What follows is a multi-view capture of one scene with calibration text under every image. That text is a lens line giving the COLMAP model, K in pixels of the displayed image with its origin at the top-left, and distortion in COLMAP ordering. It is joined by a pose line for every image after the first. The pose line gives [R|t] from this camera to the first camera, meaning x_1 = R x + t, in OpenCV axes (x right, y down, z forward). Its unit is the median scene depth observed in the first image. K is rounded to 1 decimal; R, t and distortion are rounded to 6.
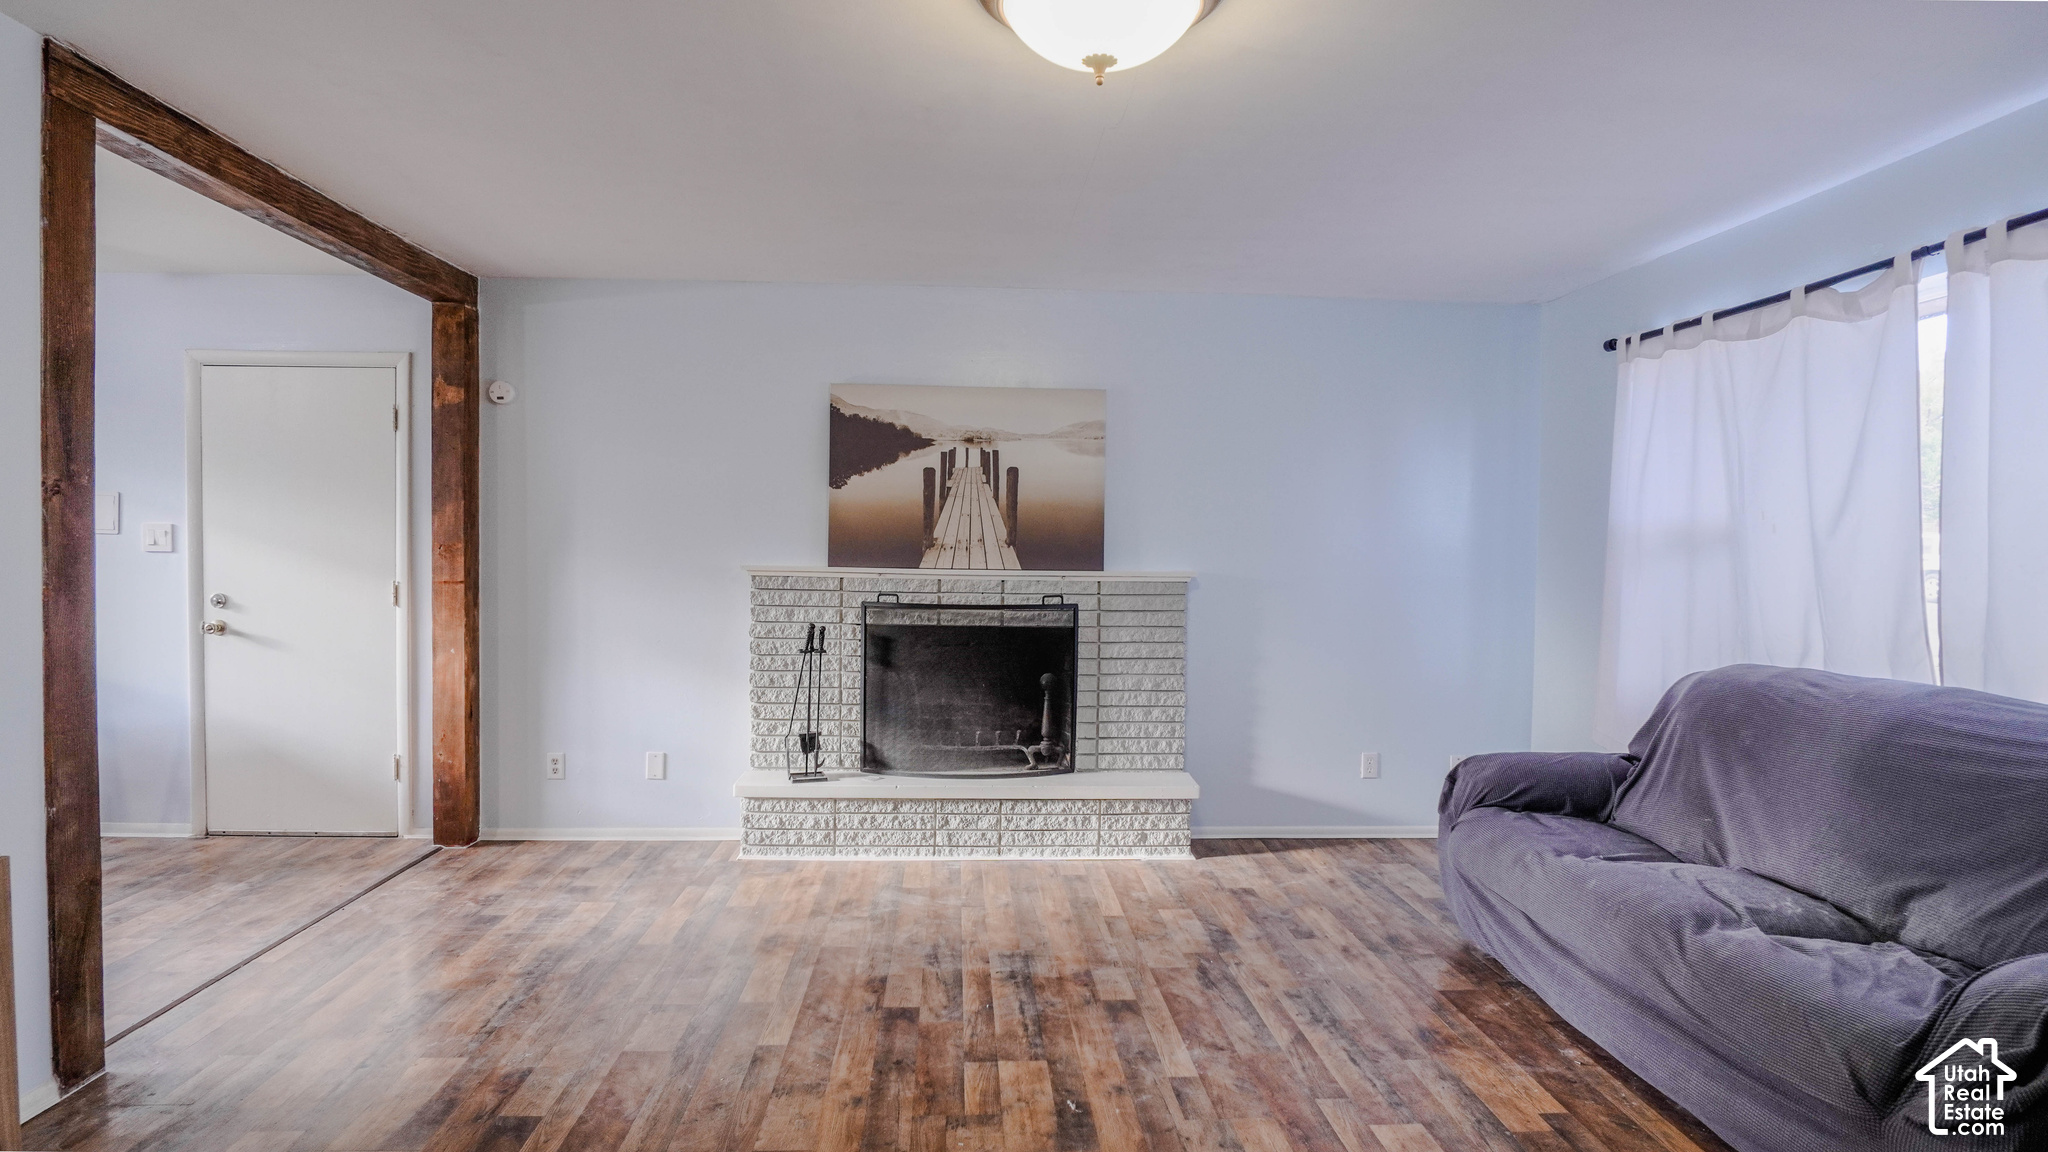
lens RADIAL K [[1111.5, 0, 1024.0], [0, 1111.5, 576.0], [0, 0, 1]] dist [-0.039917, 0.012543]
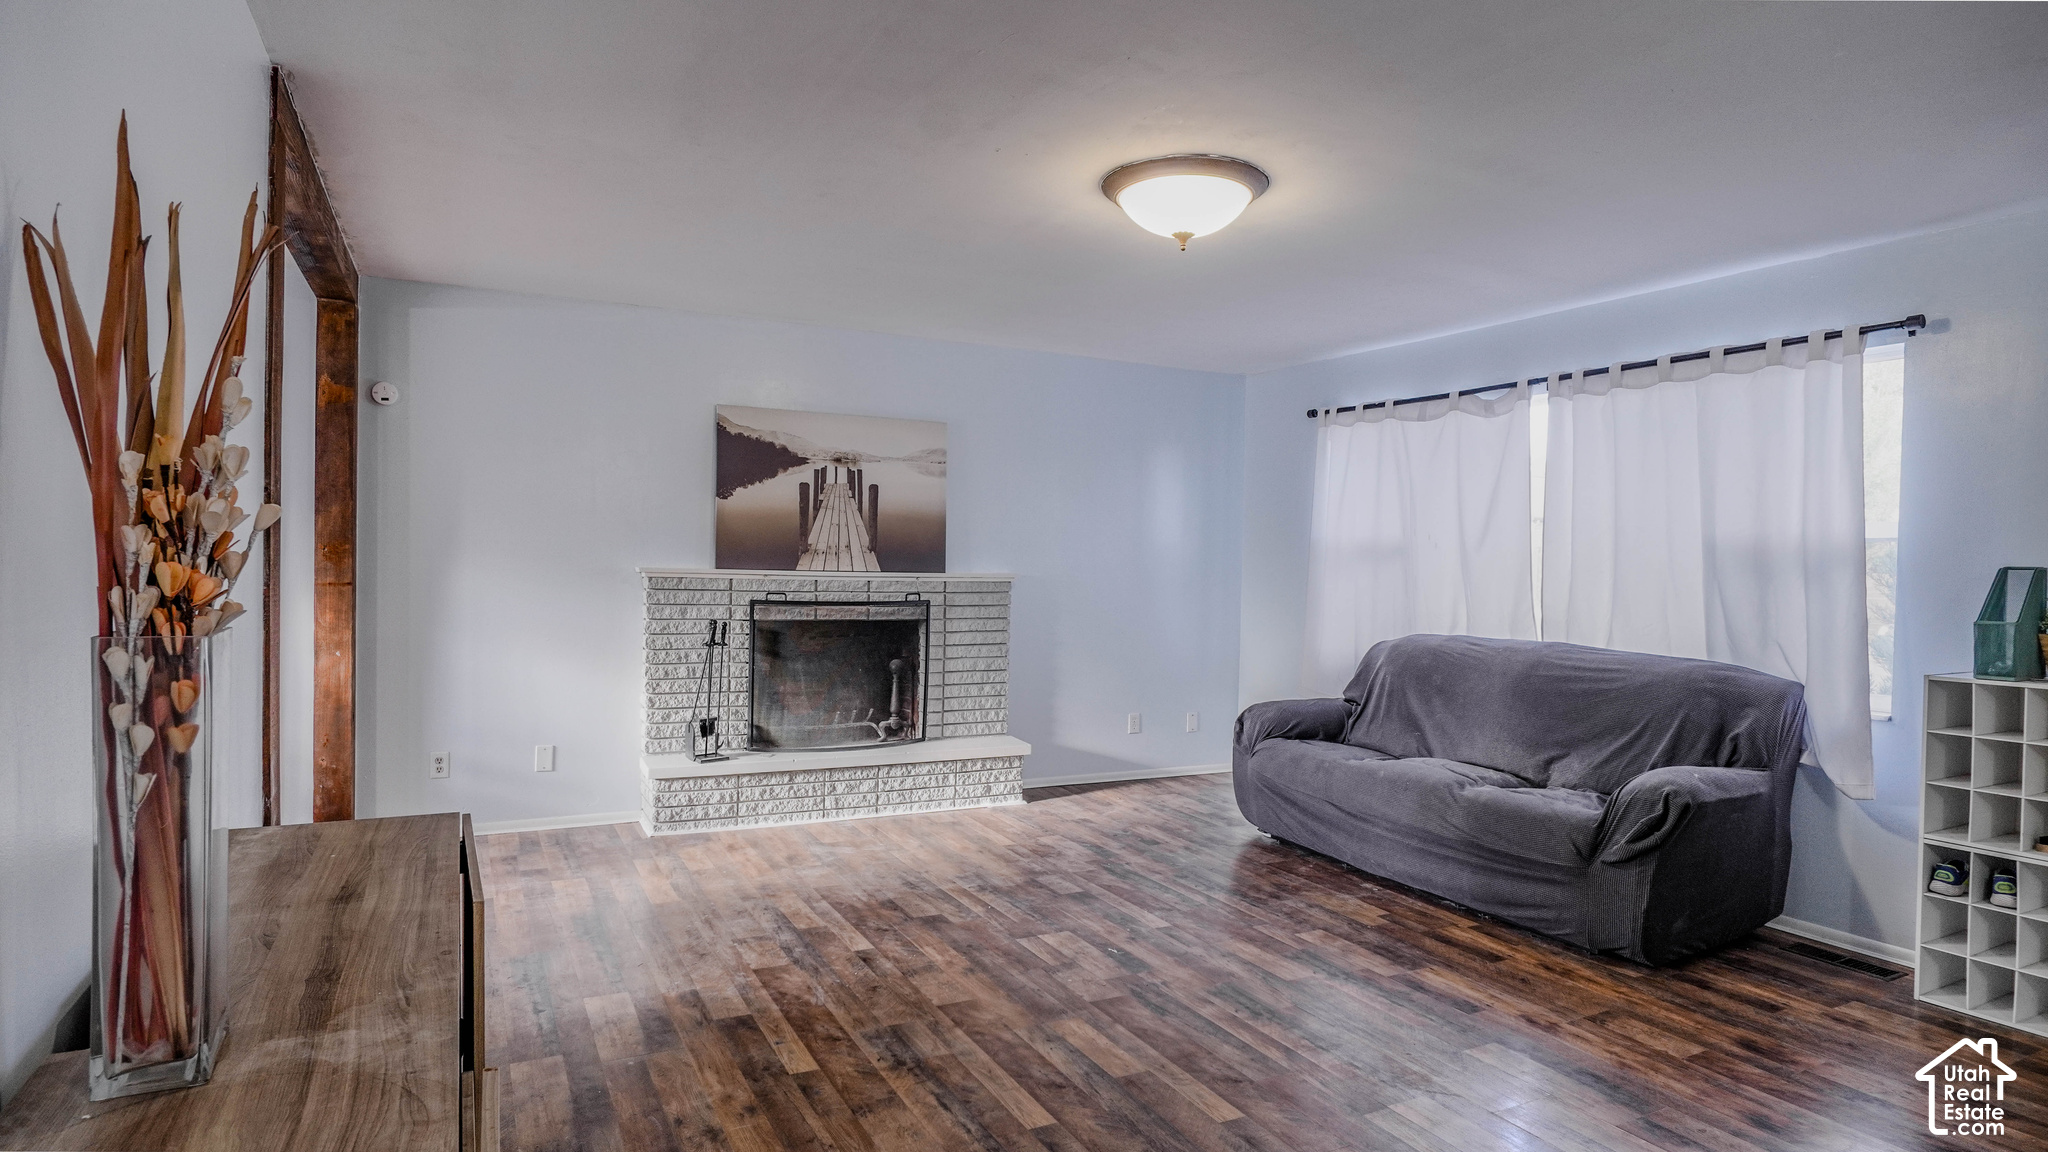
lens RADIAL K [[1100.4, 0, 1019.2], [0, 1100.4, 578.6], [0, 0, 1]] dist [-0.041687, 0.012514]
pose [[0.917074, -0.001539, 0.398714, -0.343371], [0.001170, 0.999999, 0.001169, 0.000413], [-0.398715, -0.000605, 0.917075, -0.131856]]
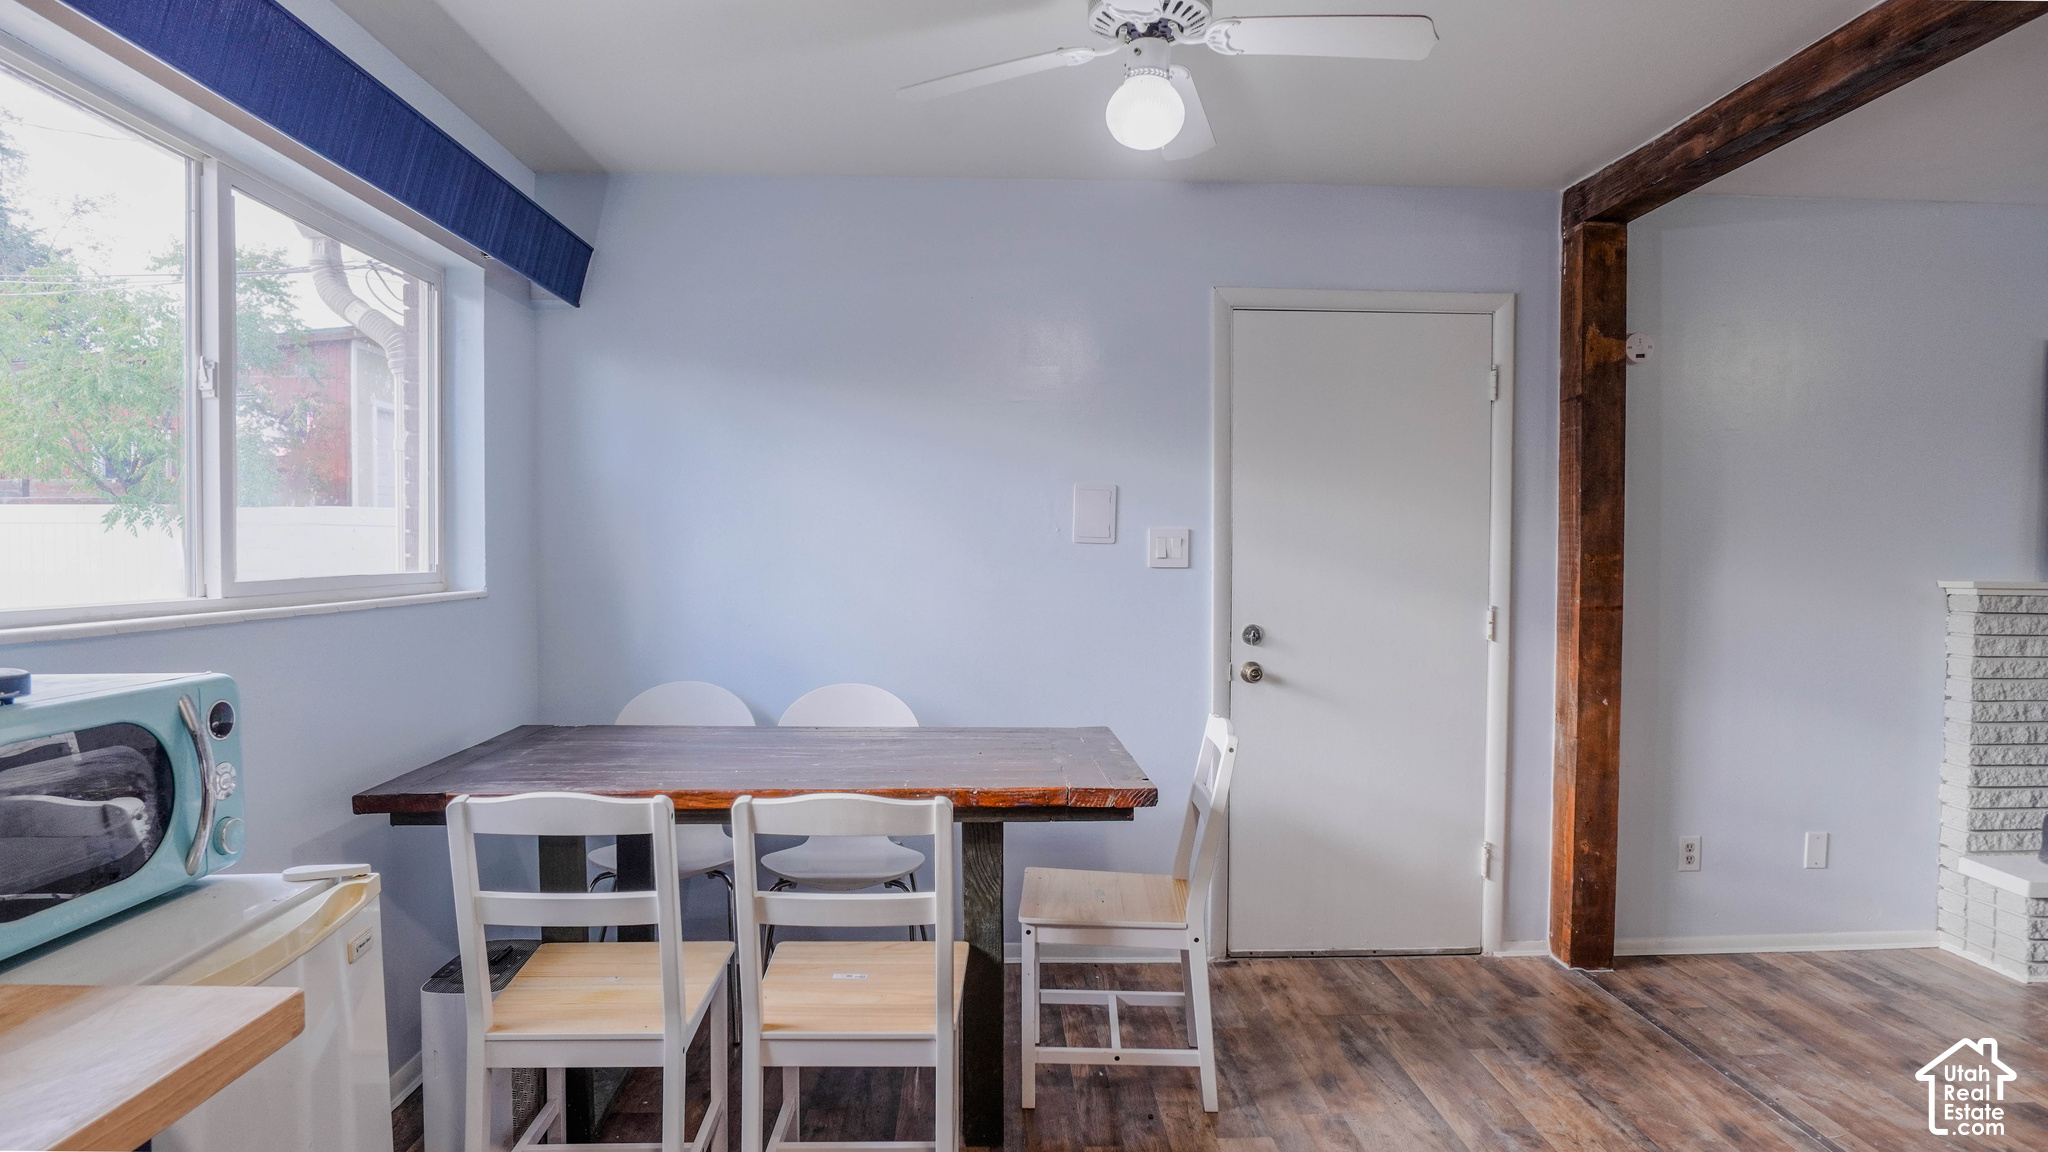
lens RADIAL K [[1111.5, 0, 1024.0], [0, 1111.5, 576.0], [0, 0, 1]] dist [-0.039917, 0.012543]
pose [[0.999843, -0.006194, -0.016605, -0.881576], [0.006208, 0.999980, 0.000807, -0.017967], [0.016600, -0.000910, 0.999862, 0.263449]]
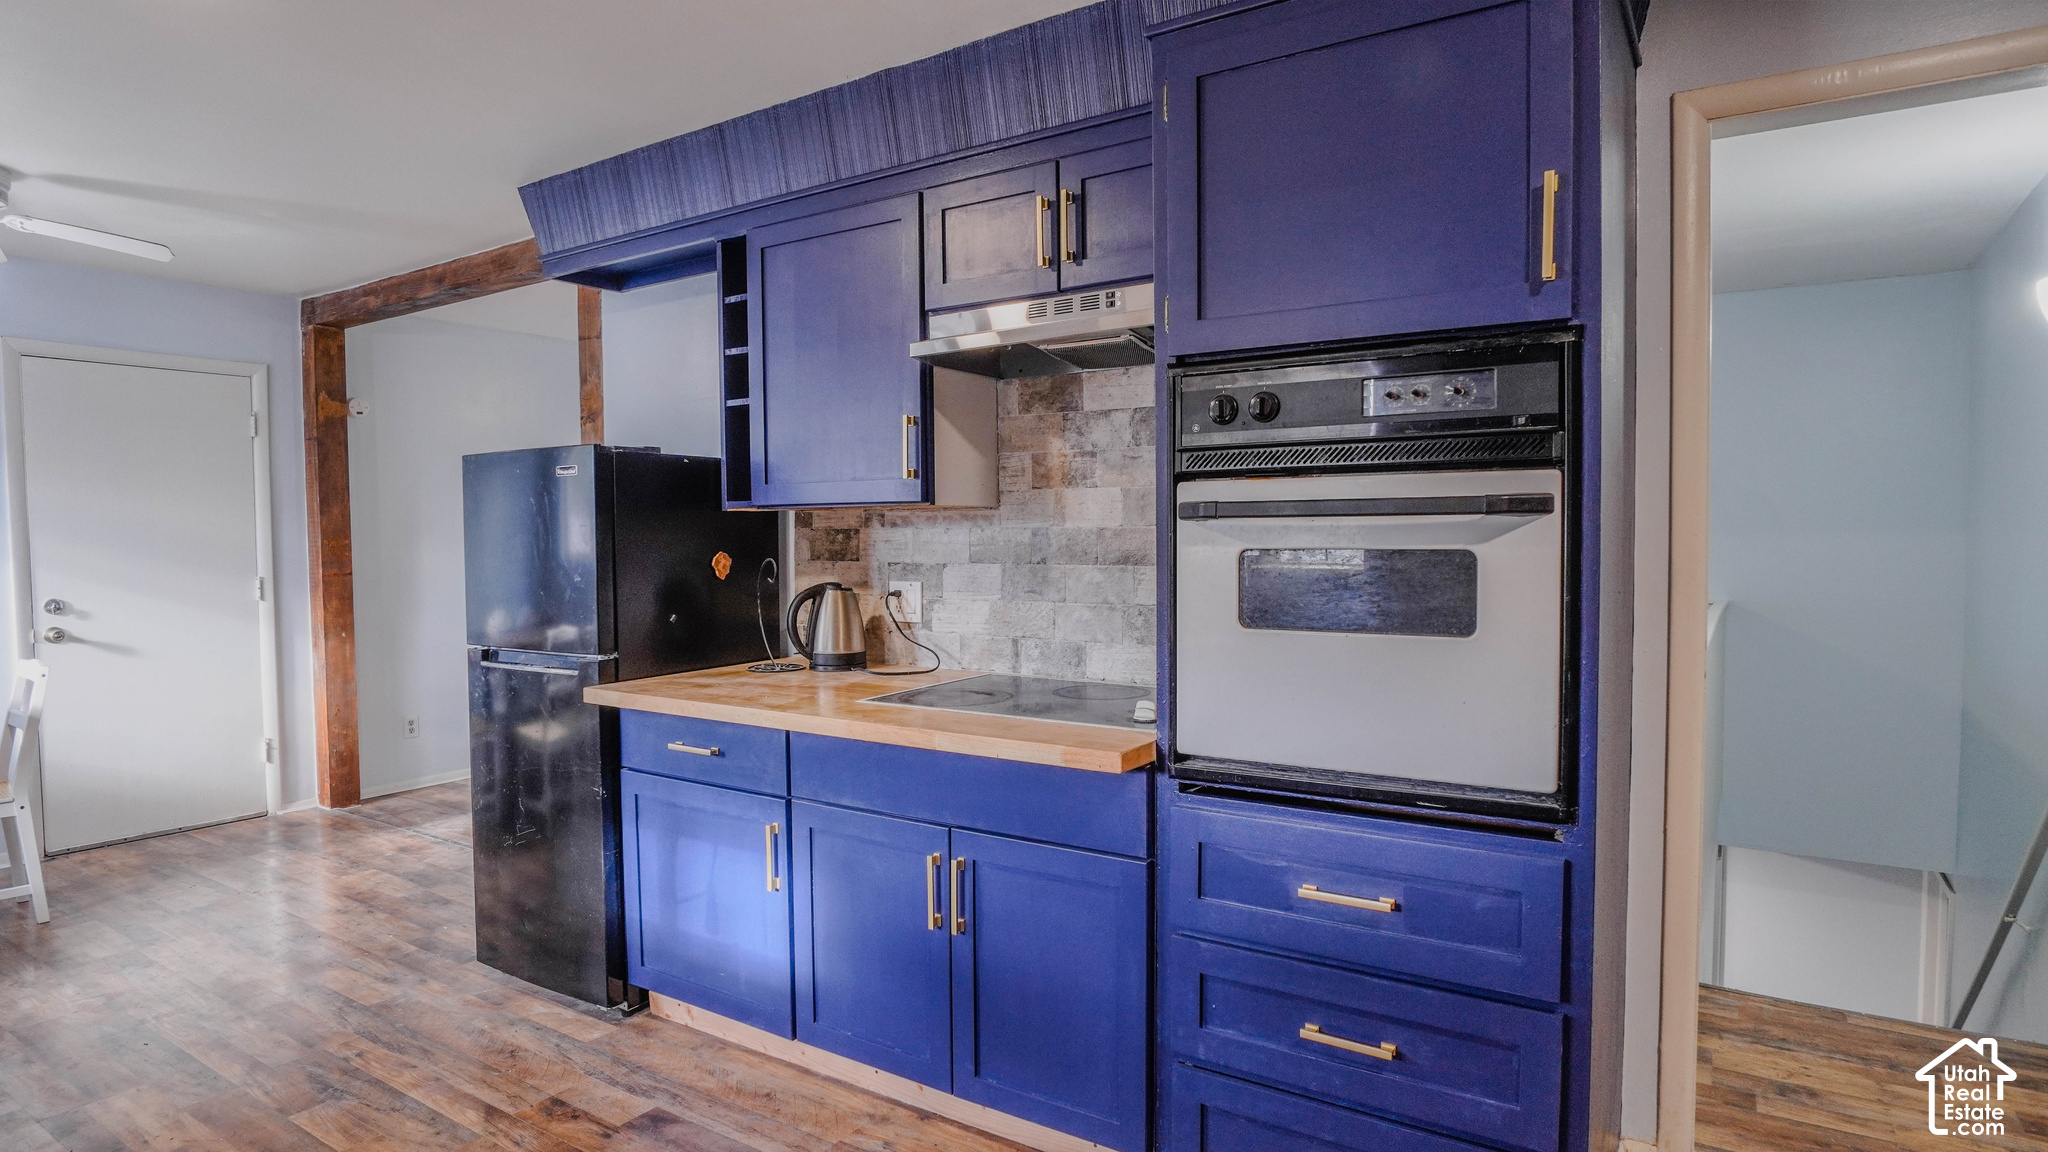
lens RADIAL K [[1100.4, 0, 1019.2], [0, 1100.4, 578.6], [0, 0, 1]] dist [-0.041687, 0.012514]
pose [[0.597414, -0.051461, 0.800280, -0.985511], [0.035618, 0.998657, 0.037628, -0.007101], [-0.801141, 0.006025, 0.598445, -0.227999]]
